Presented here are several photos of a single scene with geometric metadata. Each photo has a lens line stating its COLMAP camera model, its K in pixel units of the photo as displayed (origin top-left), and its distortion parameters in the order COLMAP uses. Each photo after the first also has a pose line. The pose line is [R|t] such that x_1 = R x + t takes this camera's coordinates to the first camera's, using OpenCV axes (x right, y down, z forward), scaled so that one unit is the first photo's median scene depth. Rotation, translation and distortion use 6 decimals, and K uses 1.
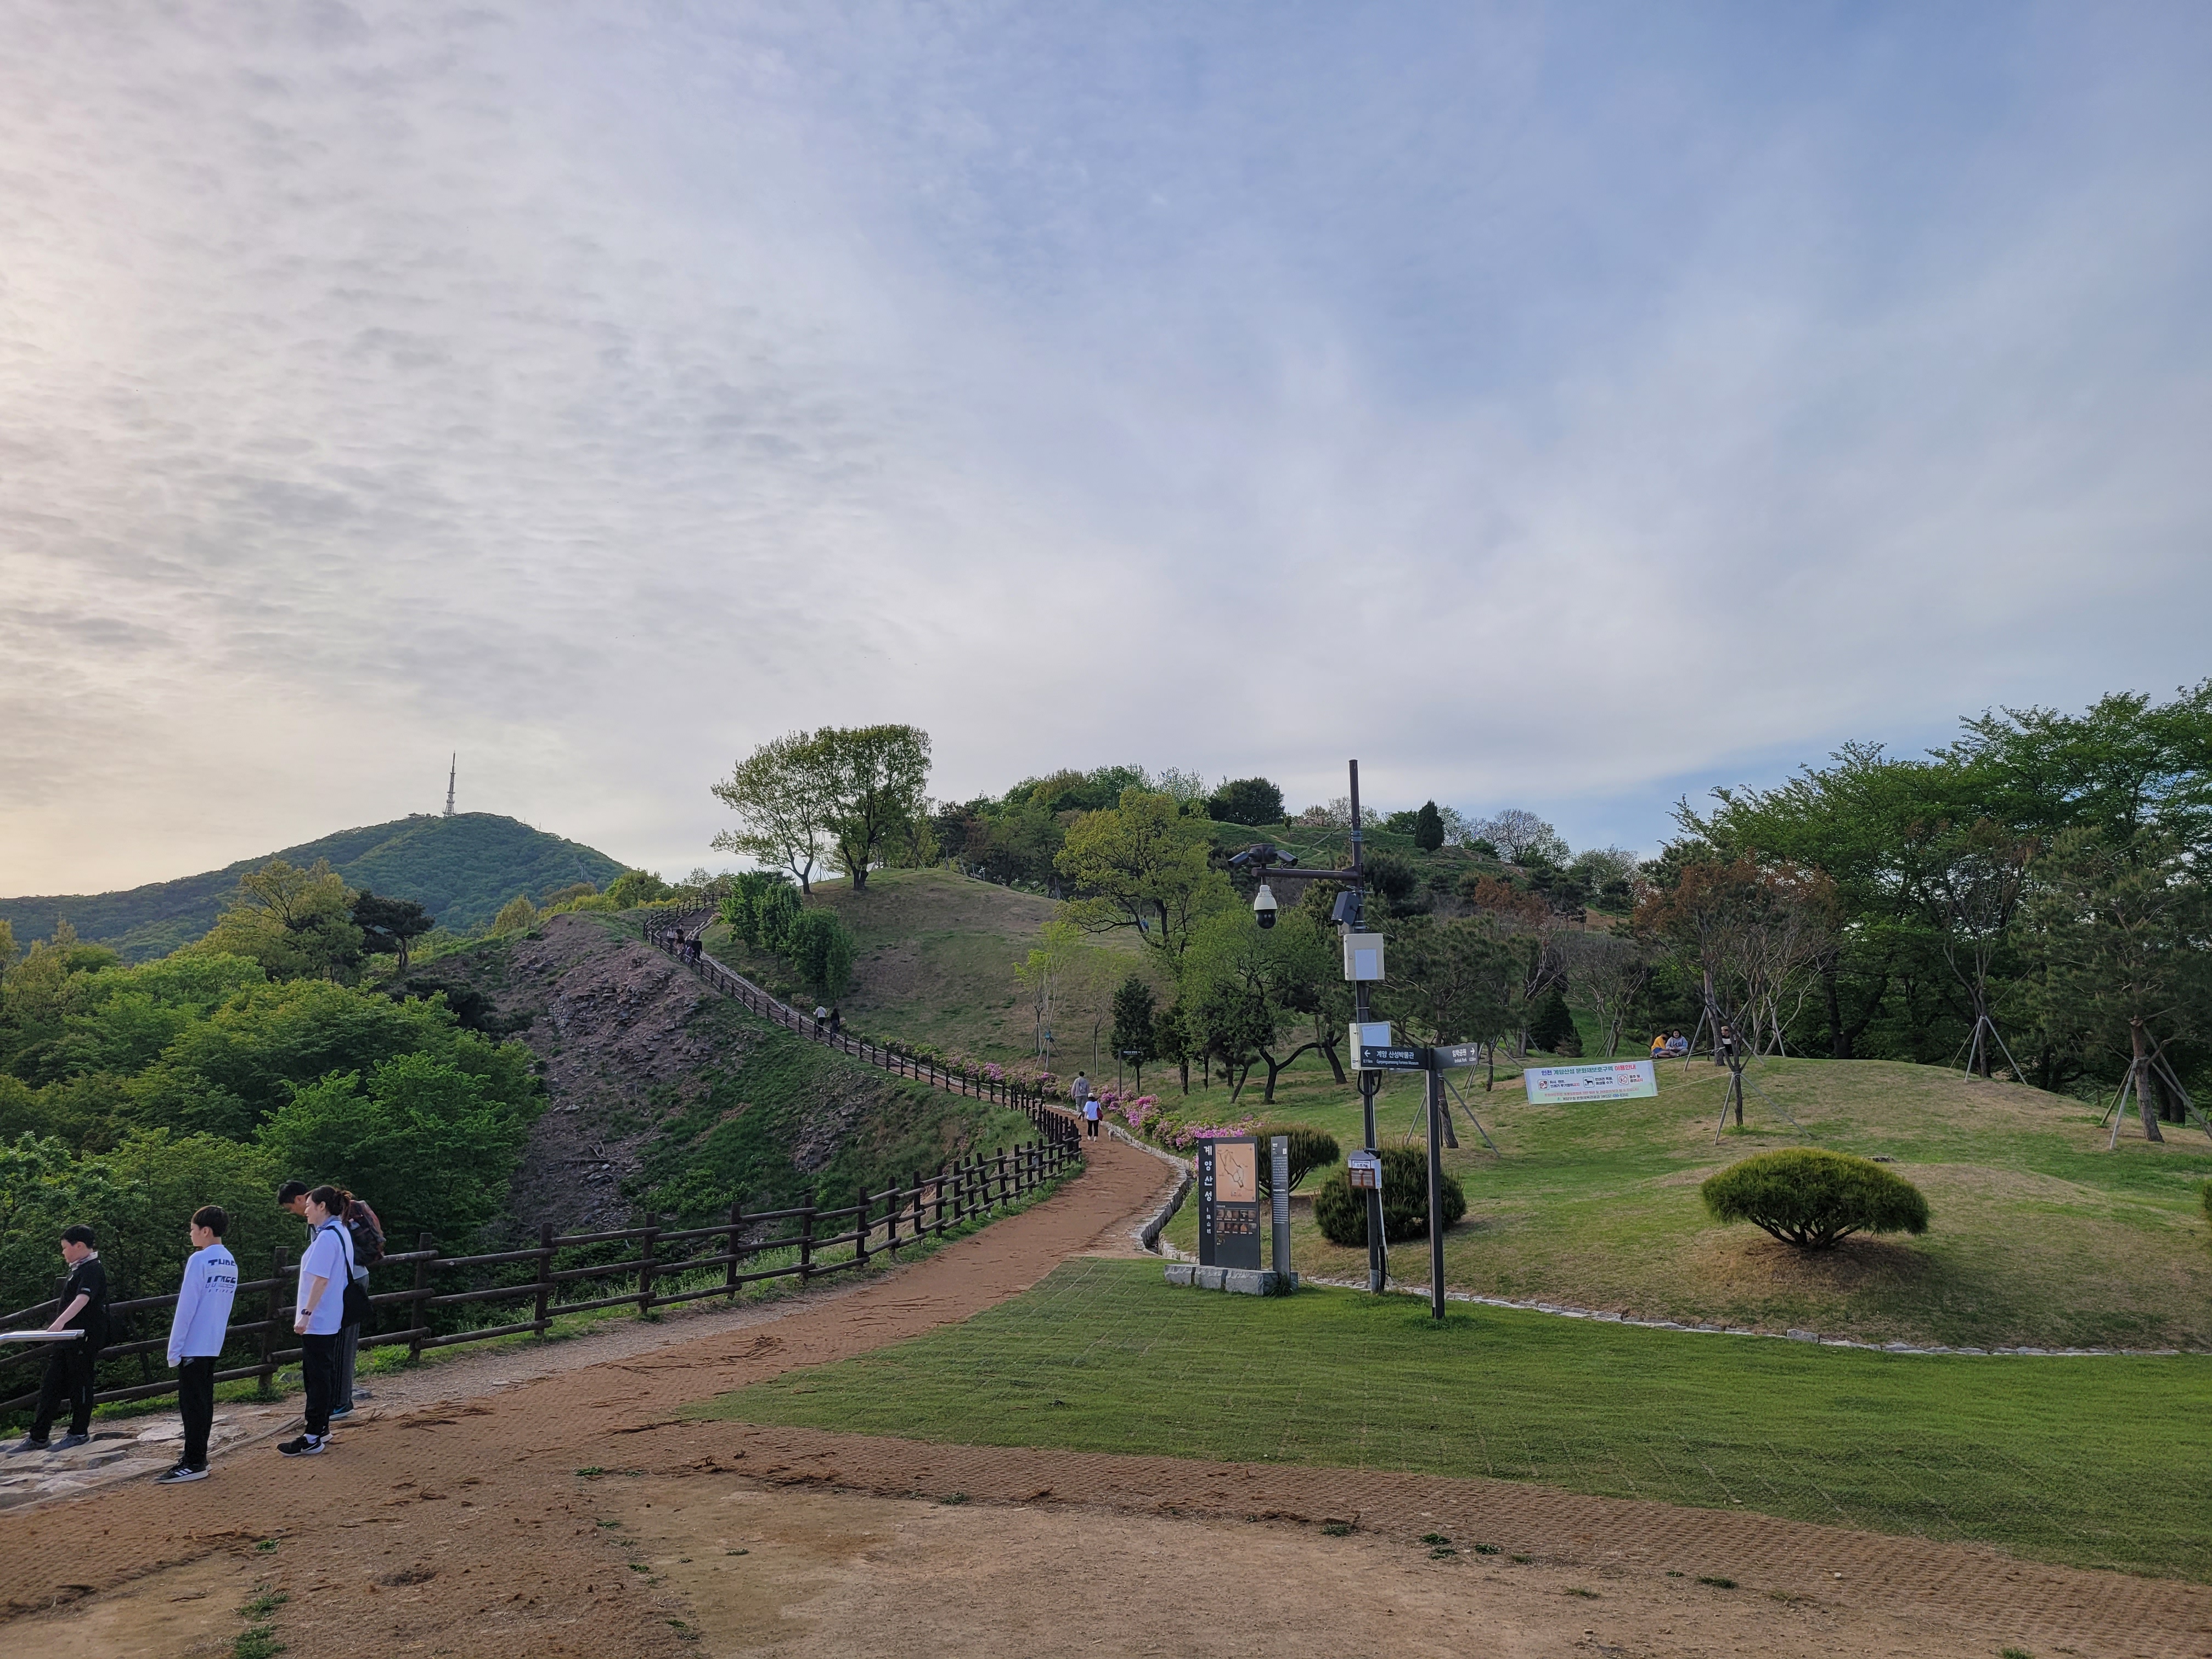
lens RADIAL K [[1670.5, 0, 1106.2], [0, 1670.5, 805.2], [0, 0, 1]] dist [0.037568, -0.029763]
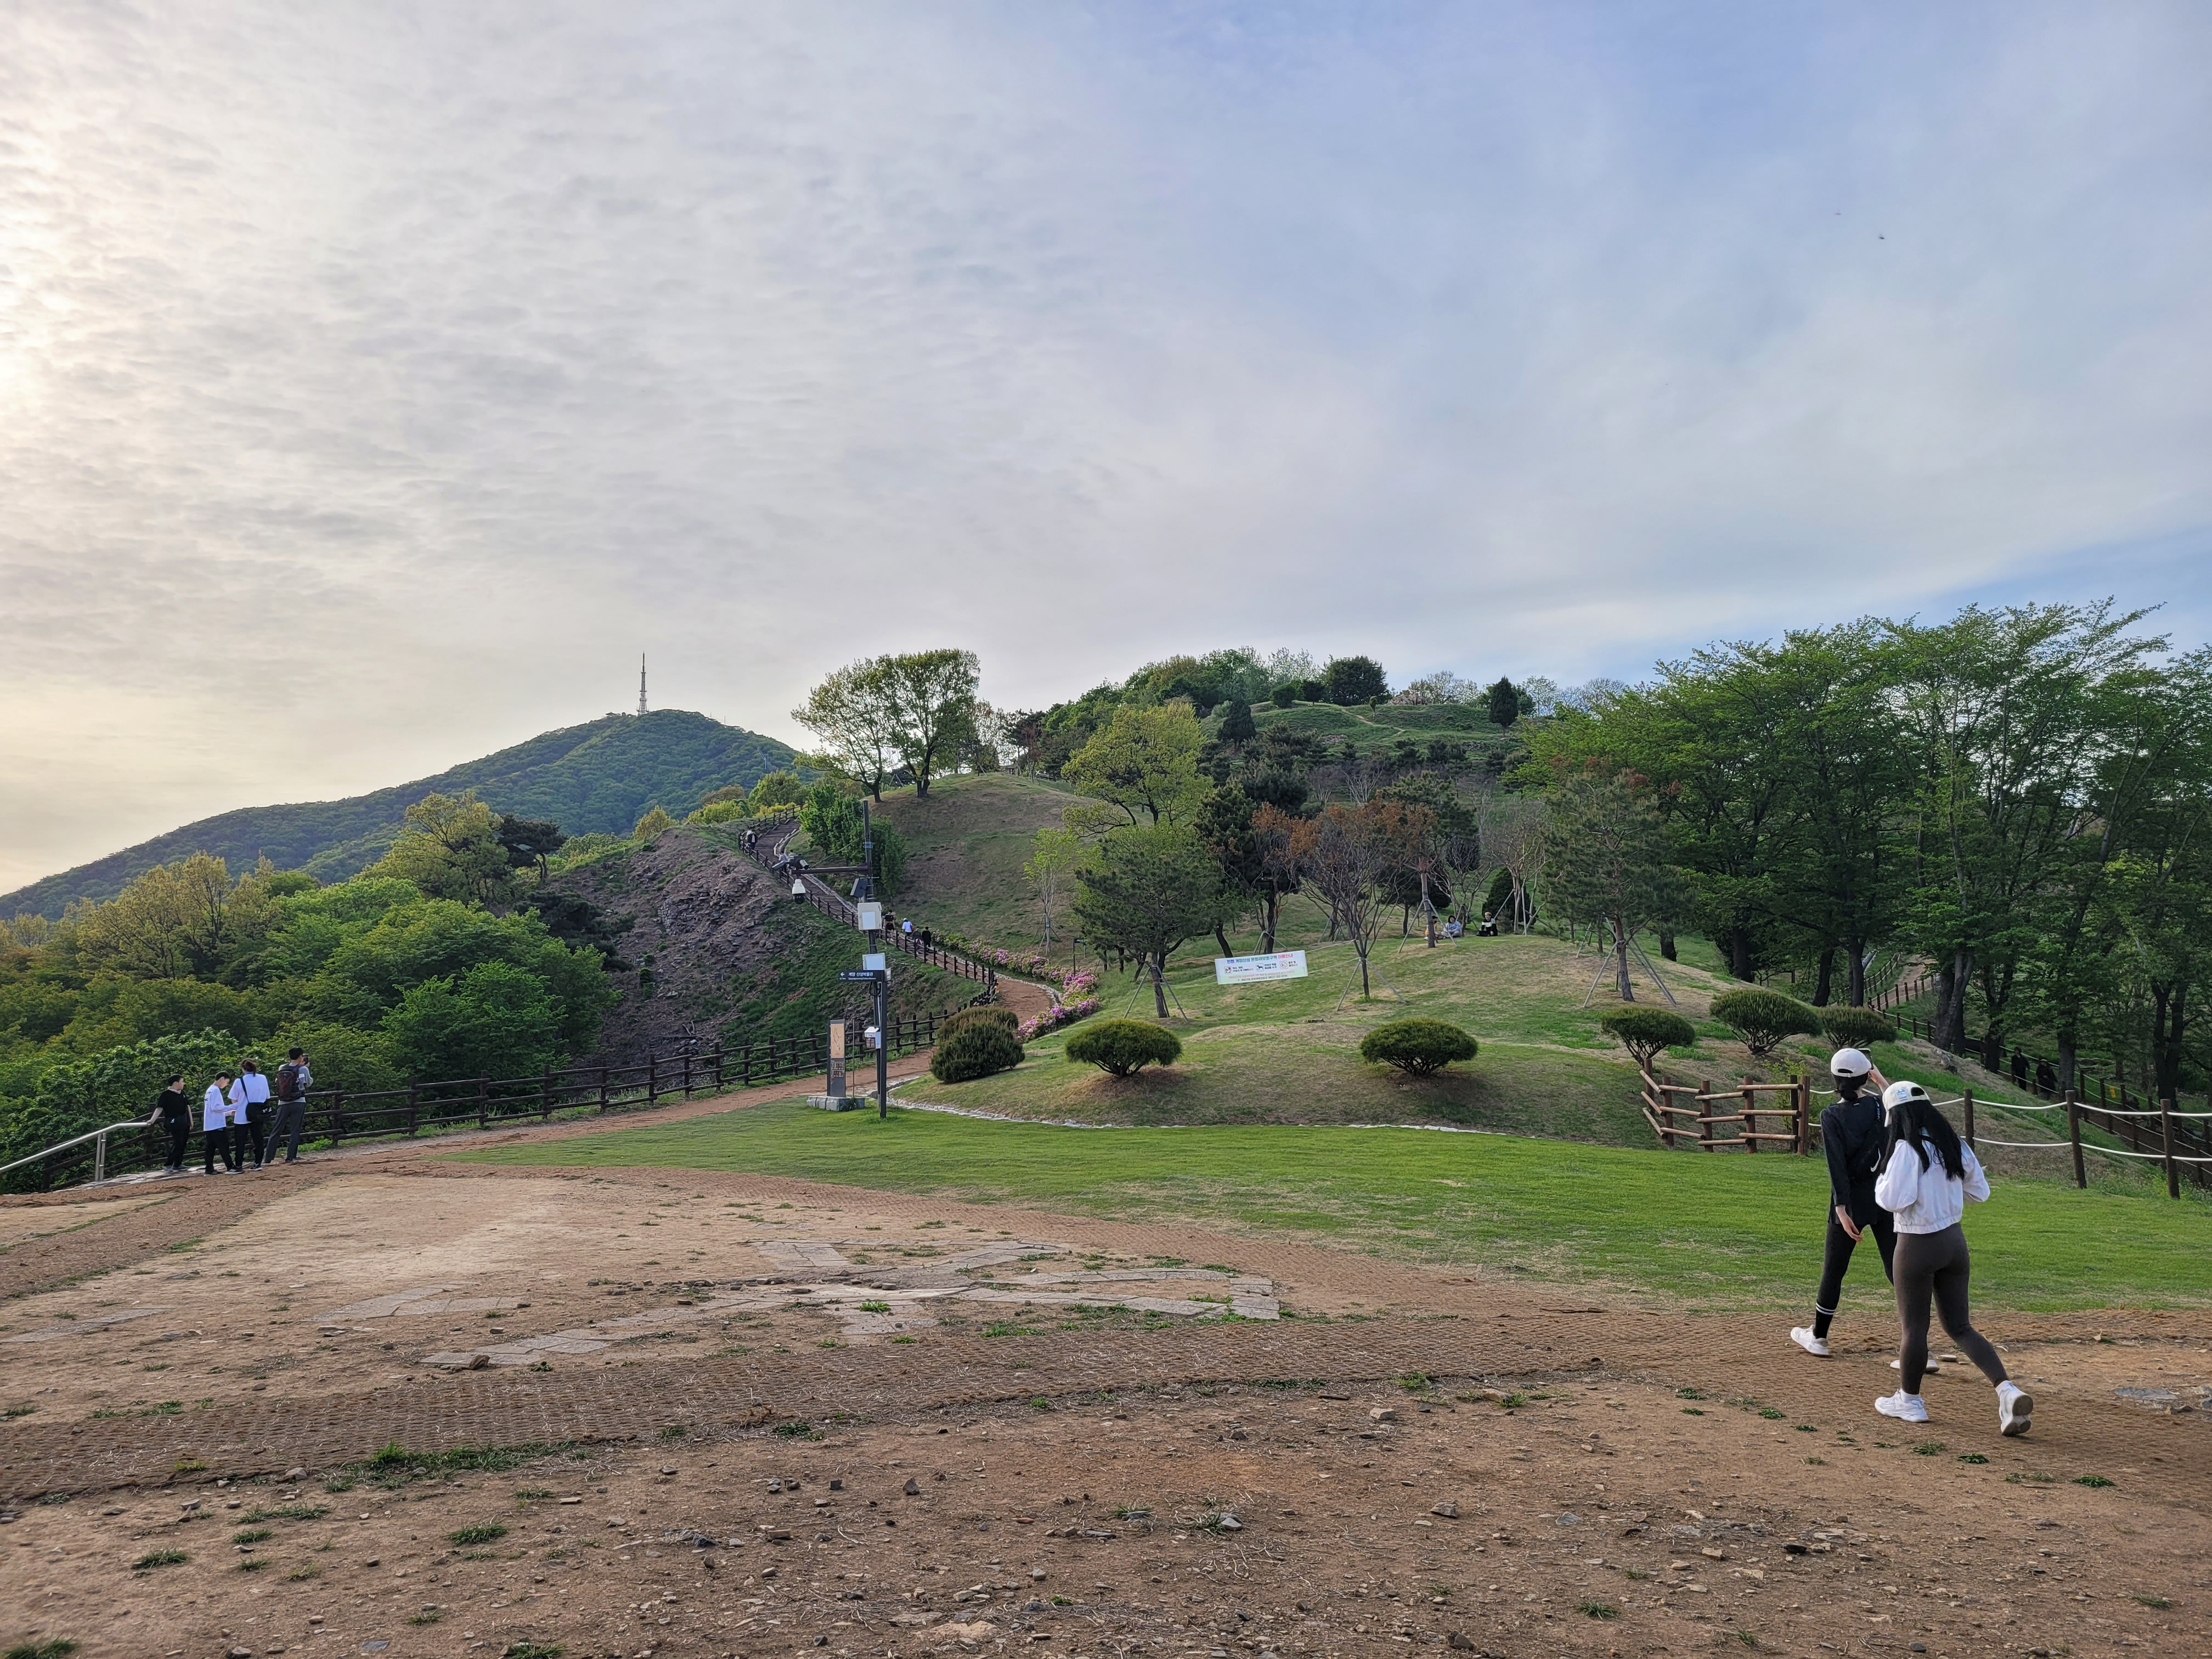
lens RADIAL K [[1780.0, 0, 1114.2], [0, 1780.0, 830.7], [0, 0, 1]] dist [0.060652, -0.050683]
pose [[0.989253, -0.035199, -0.141912, 0.173455], [0.049108, 0.994195, 0.095731, -0.041531], [0.137718, -0.101671, 0.985239, -0.200807]]
